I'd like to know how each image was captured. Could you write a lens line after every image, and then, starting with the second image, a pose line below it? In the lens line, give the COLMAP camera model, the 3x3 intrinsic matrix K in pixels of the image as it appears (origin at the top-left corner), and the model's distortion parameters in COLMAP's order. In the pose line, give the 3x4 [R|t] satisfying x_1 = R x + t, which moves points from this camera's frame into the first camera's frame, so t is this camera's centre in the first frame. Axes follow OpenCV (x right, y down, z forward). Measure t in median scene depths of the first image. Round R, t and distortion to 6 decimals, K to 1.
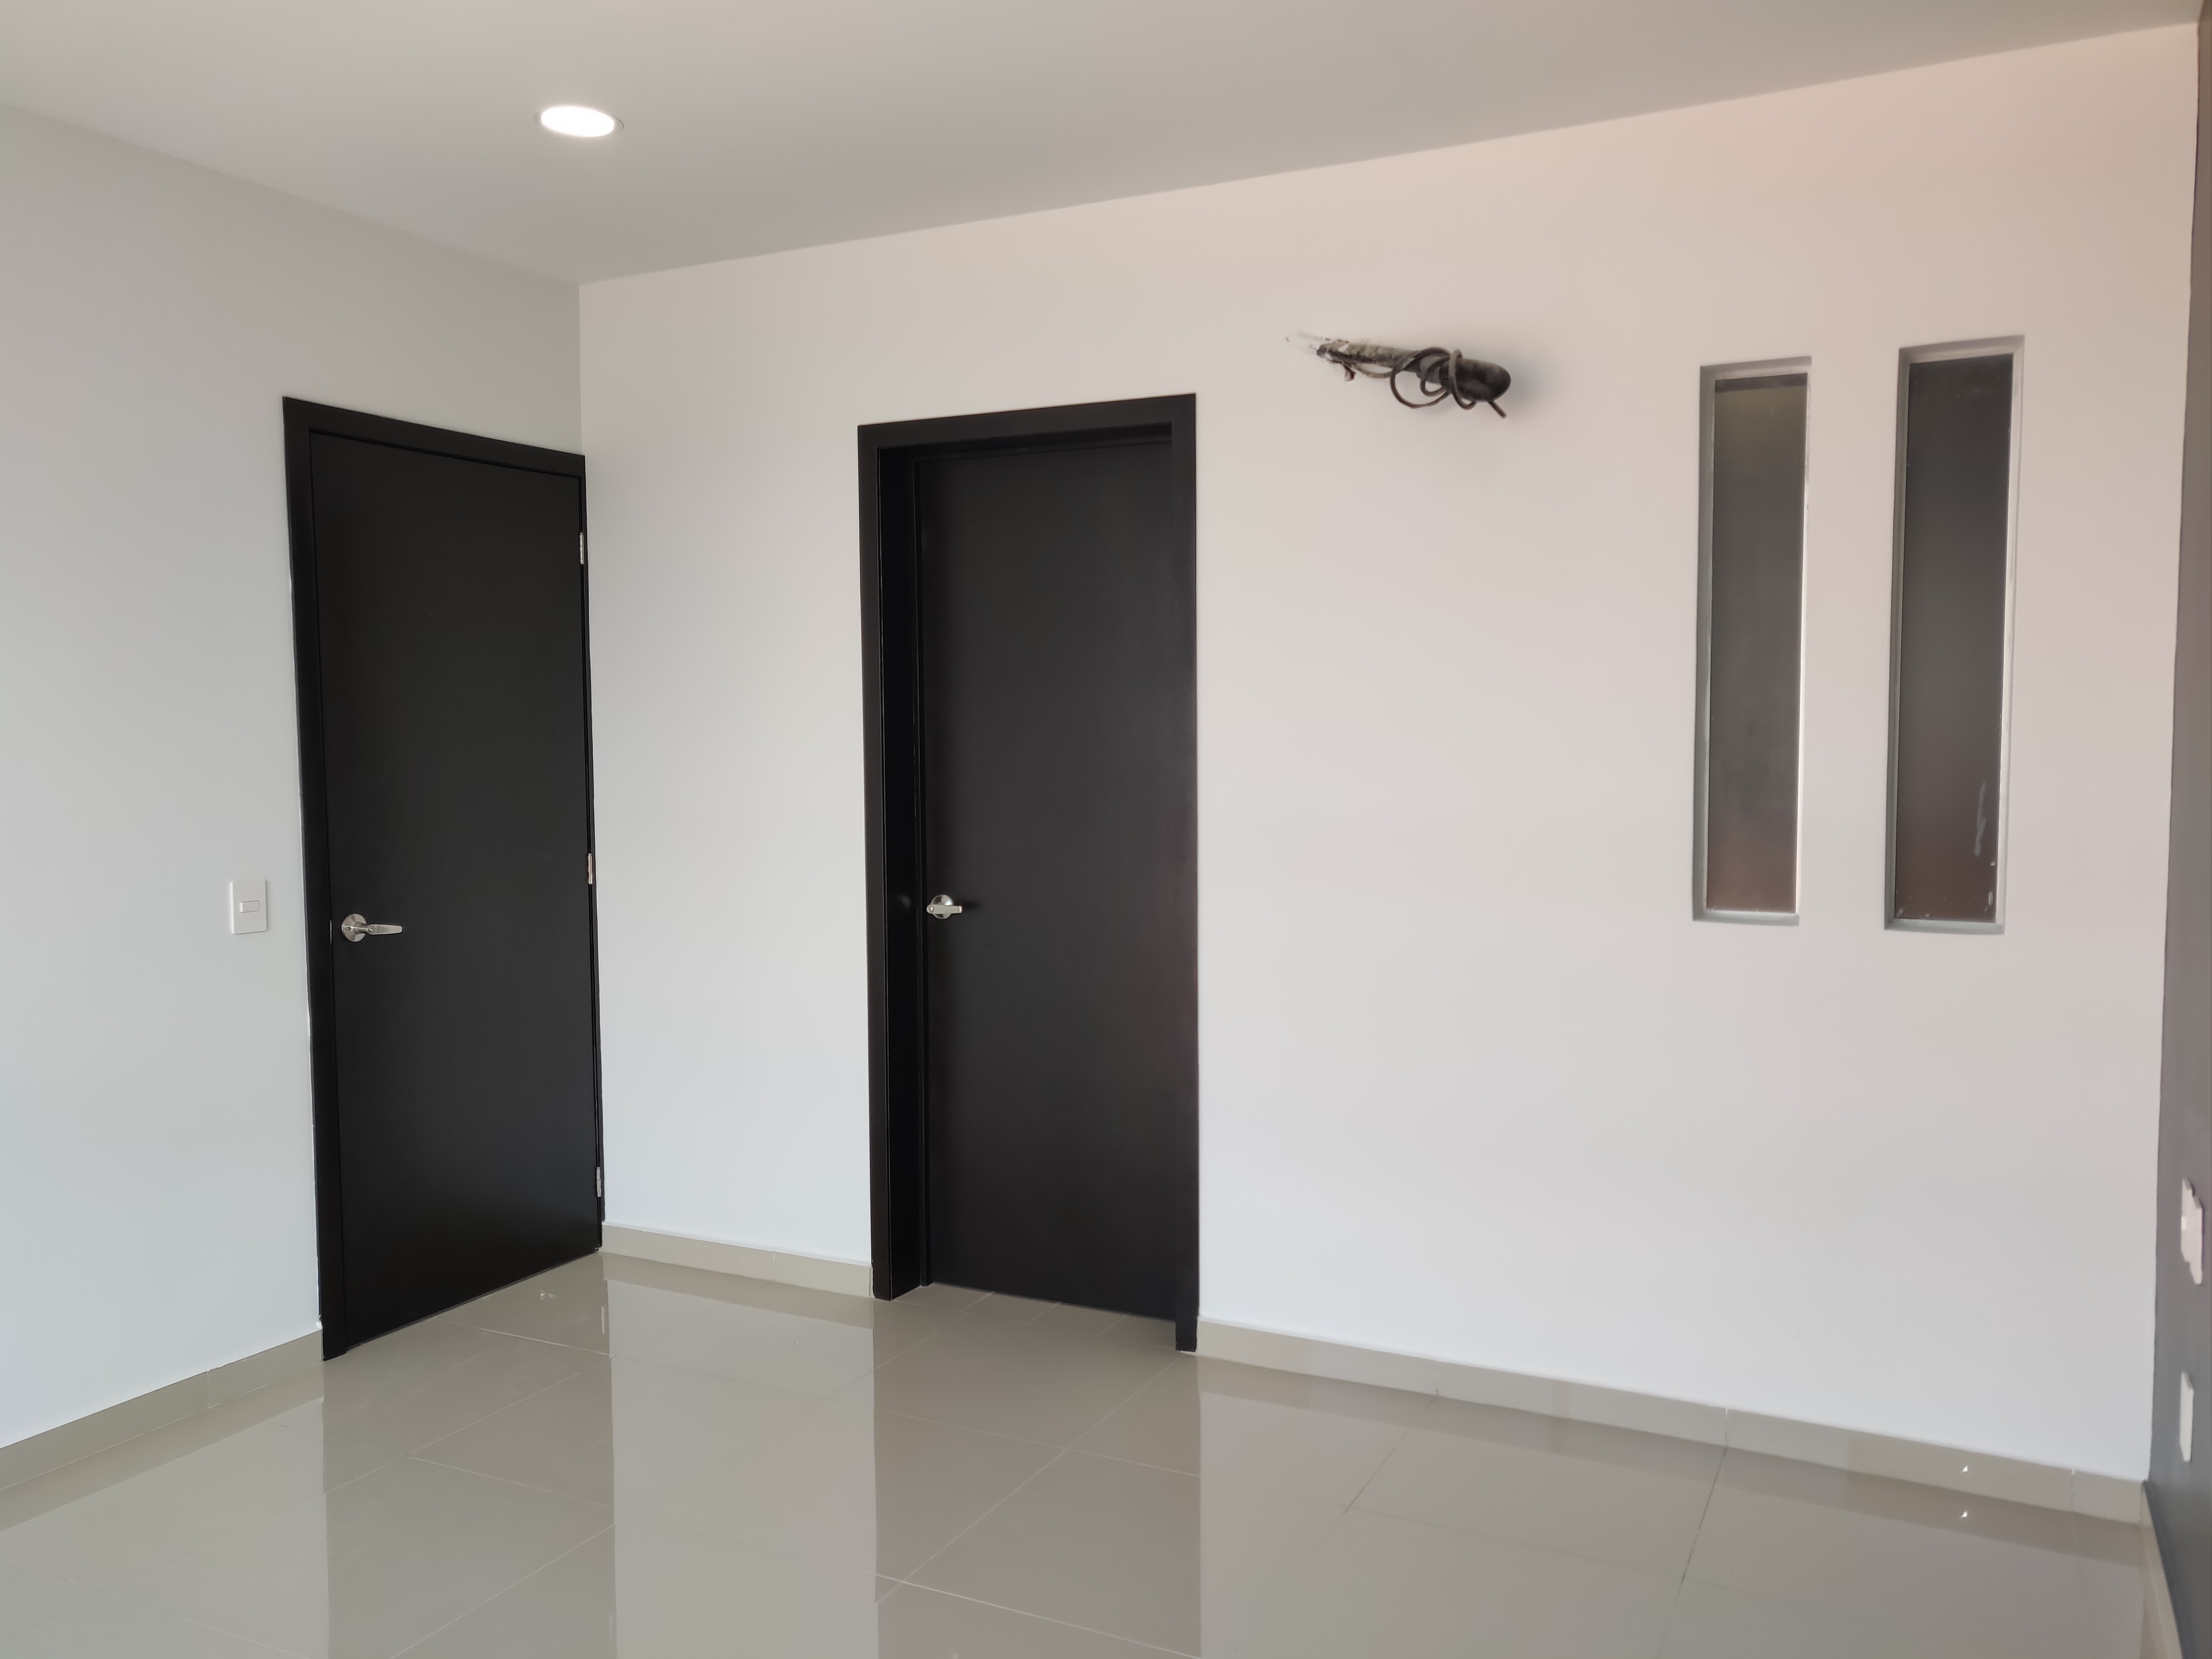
lens RADIAL K [[1722.9, 0, 1106.0], [0, 1722.9, 829.5], [0, 0, 1]] dist [-0.011769, -0.006242]
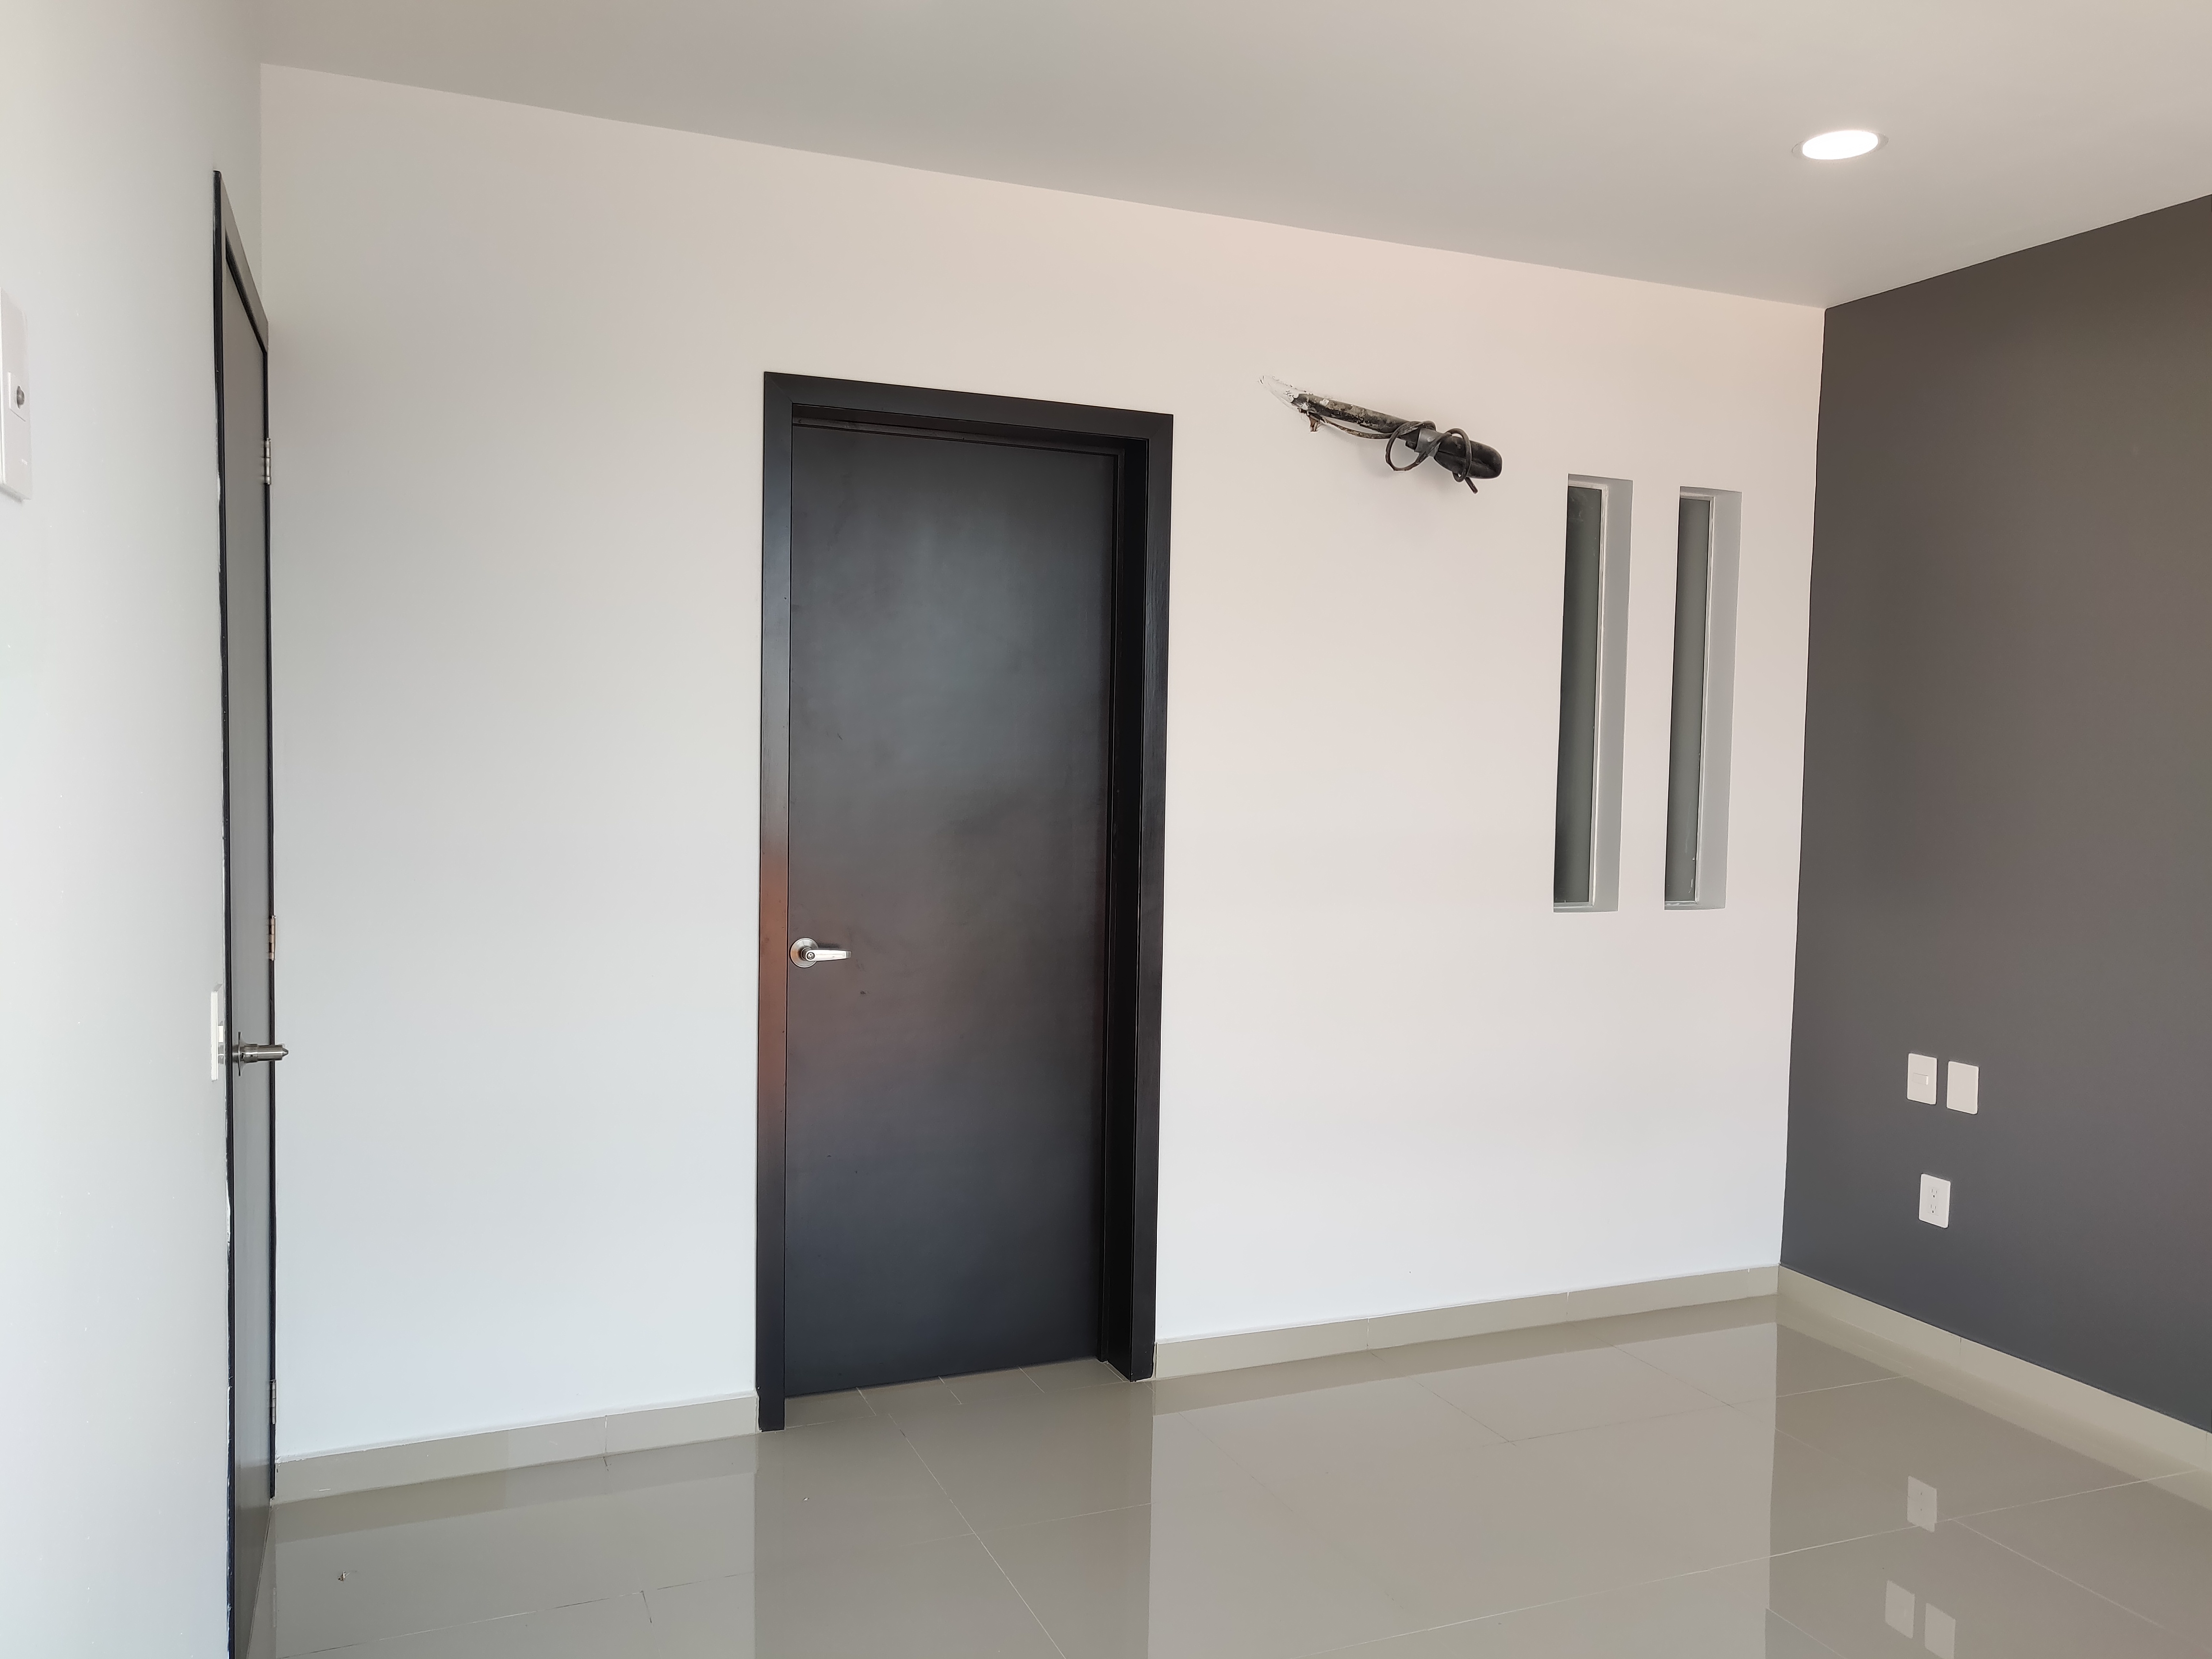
lens RADIAL K [[1722.9, 0, 1106.0], [0, 1722.9, 829.5], [0, 0, 1]] dist [-0.011769, -0.006242]
pose [[0.638300, -0.025335, 0.769371, -0.784135], [0.017846, 0.999677, 0.018113, -0.034281], [-0.769581, 0.002169, 0.638546, 0.416749]]
